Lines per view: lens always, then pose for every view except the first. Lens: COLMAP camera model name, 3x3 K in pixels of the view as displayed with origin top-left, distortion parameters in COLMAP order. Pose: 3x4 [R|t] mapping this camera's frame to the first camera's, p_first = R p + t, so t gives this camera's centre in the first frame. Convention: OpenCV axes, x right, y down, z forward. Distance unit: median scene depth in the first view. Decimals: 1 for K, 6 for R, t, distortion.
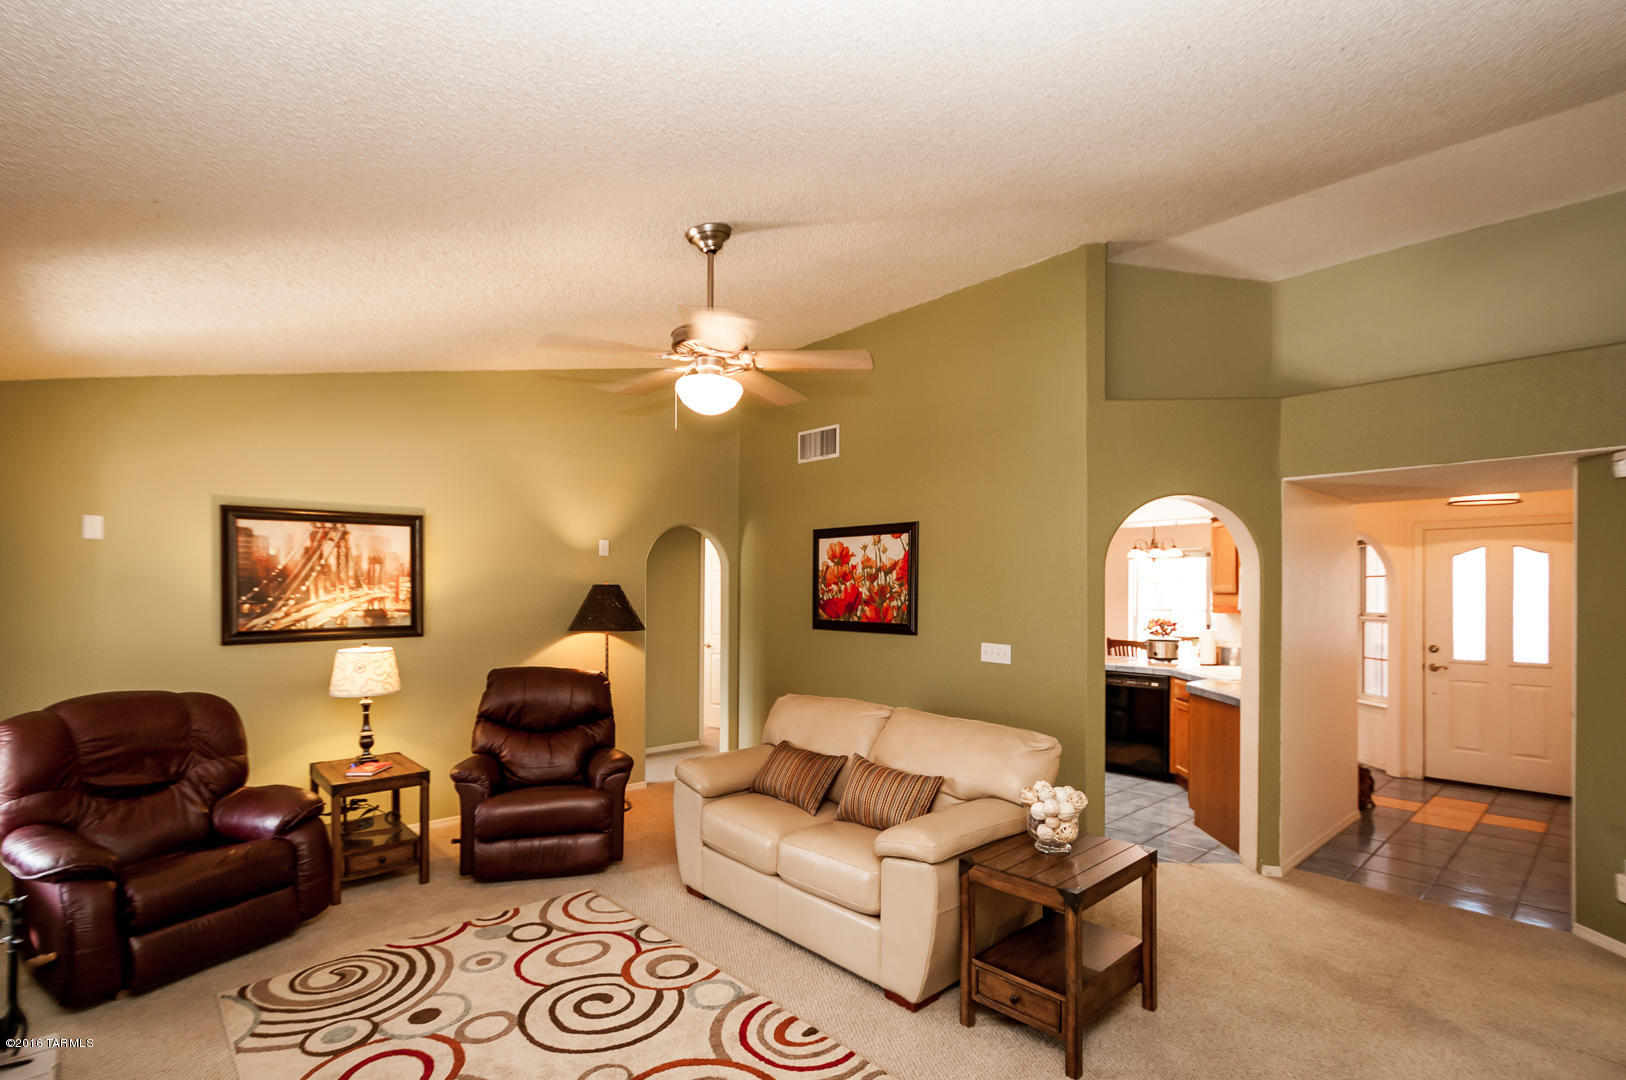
lens RADIAL K [[761.7, 0, 813.5], [0, 761.7, 557.3], [0, 0, 1]] dist [0.001253, 0.000134]
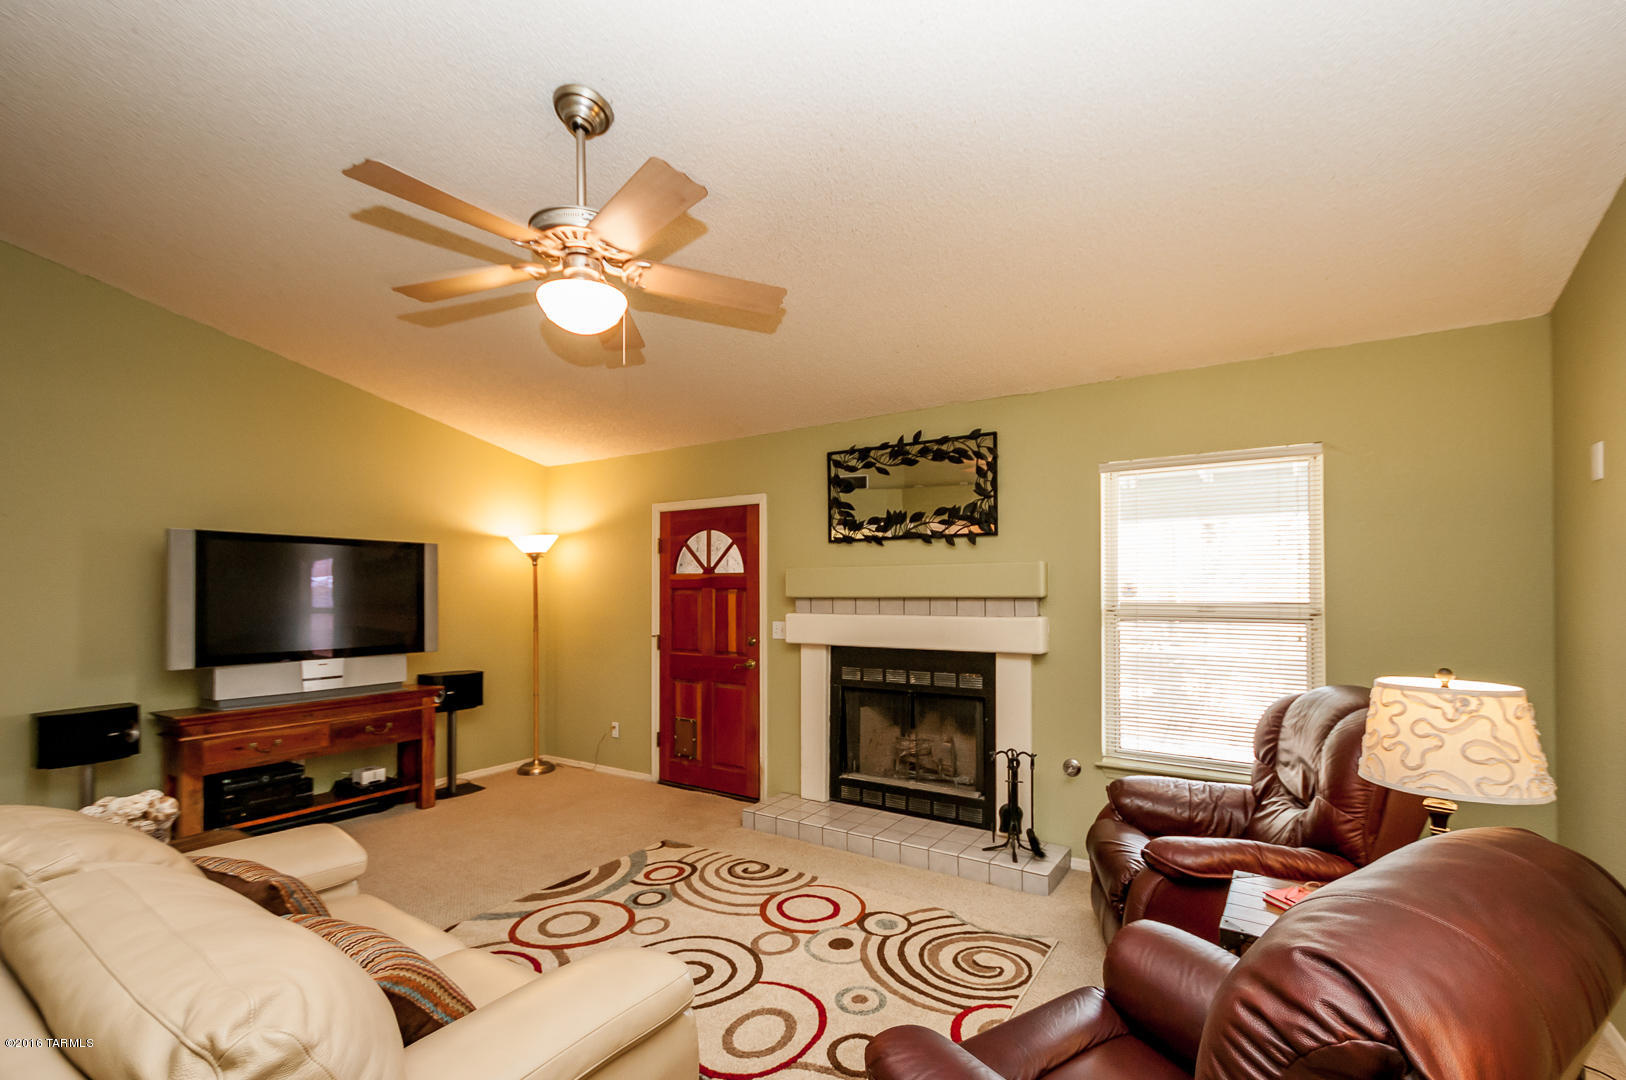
lens RADIAL K [[703.8, 0, 813.1], [0, 703.8, 583.5], [0, 0, 1]] dist [-0.000532, -0.000039]
pose [[-0.971550, -0.000839, -0.236833, -0.142097], [0.011553, 0.998635, -0.050934, 0.078633], [0.236553, -0.052221, -0.970214, 1.278292]]
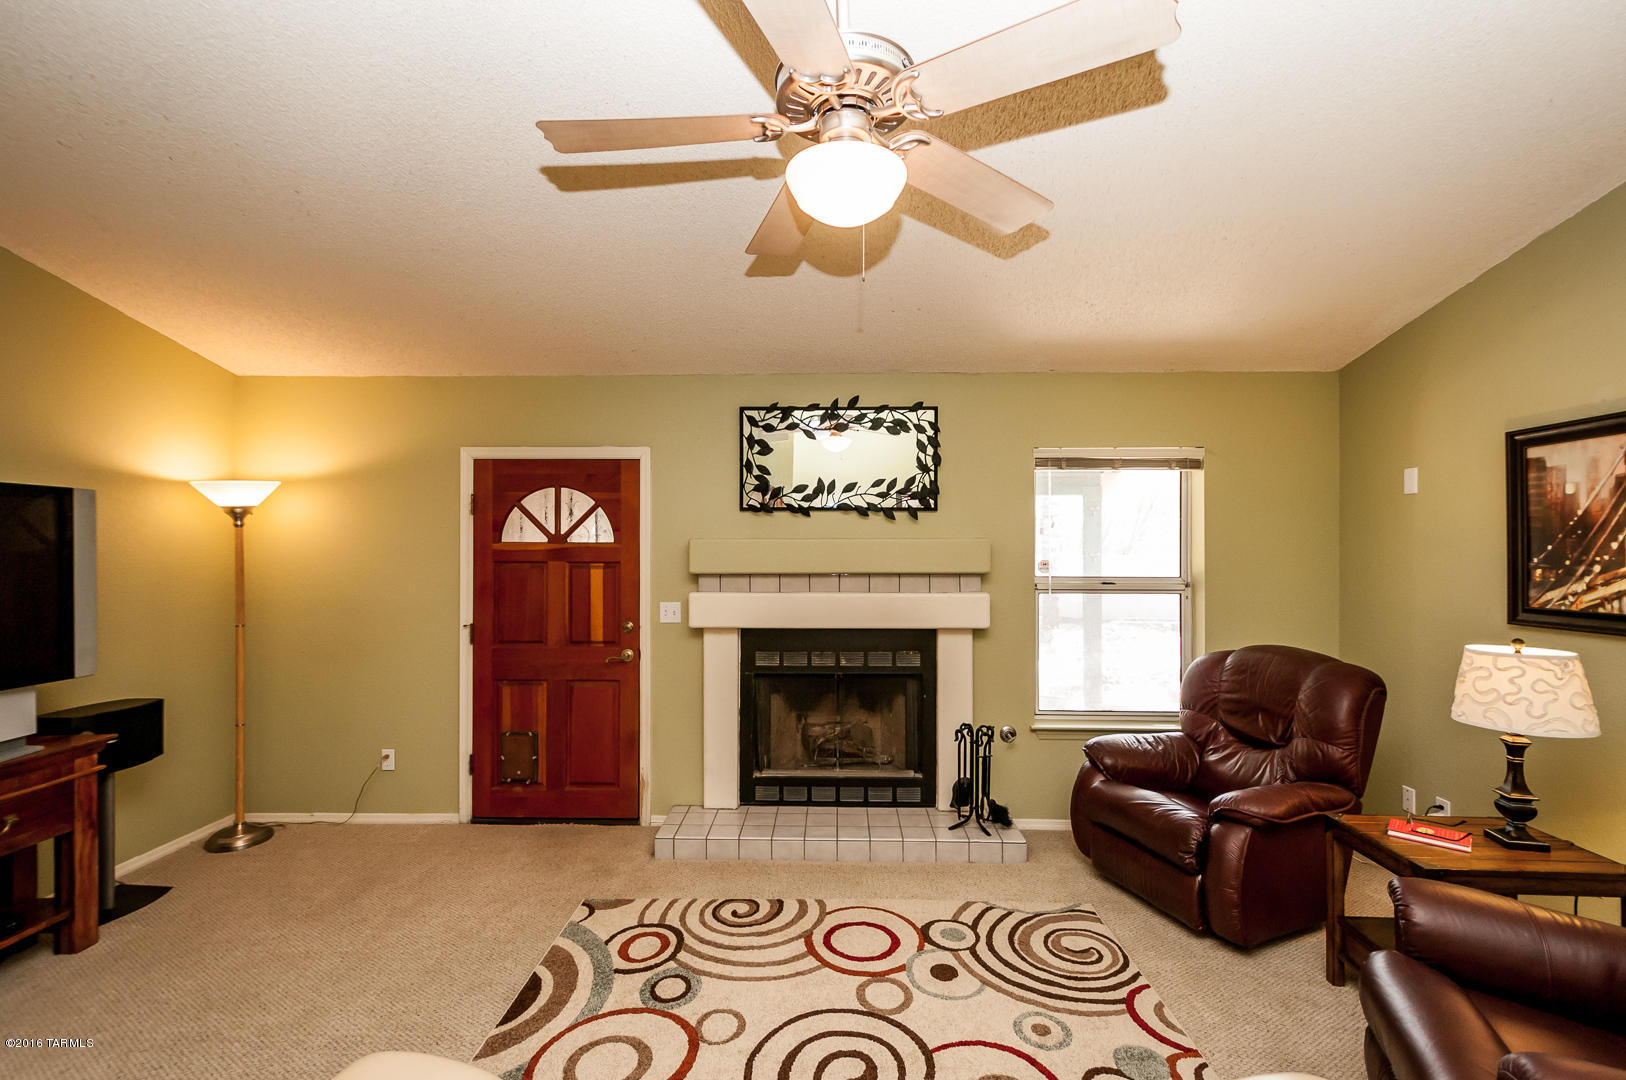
lens RADIAL K [[708.0, 0, 809.9], [0, 708.0, 550.2], [0, 0, 1]] dist [0.002063, 0.000204]
pose [[-0.704149, 0.000495, -0.710052, 0.172656], [0.027571, 0.999265, -0.026645, 0.043292], [0.709516, -0.038339, -0.703645, 0.980296]]
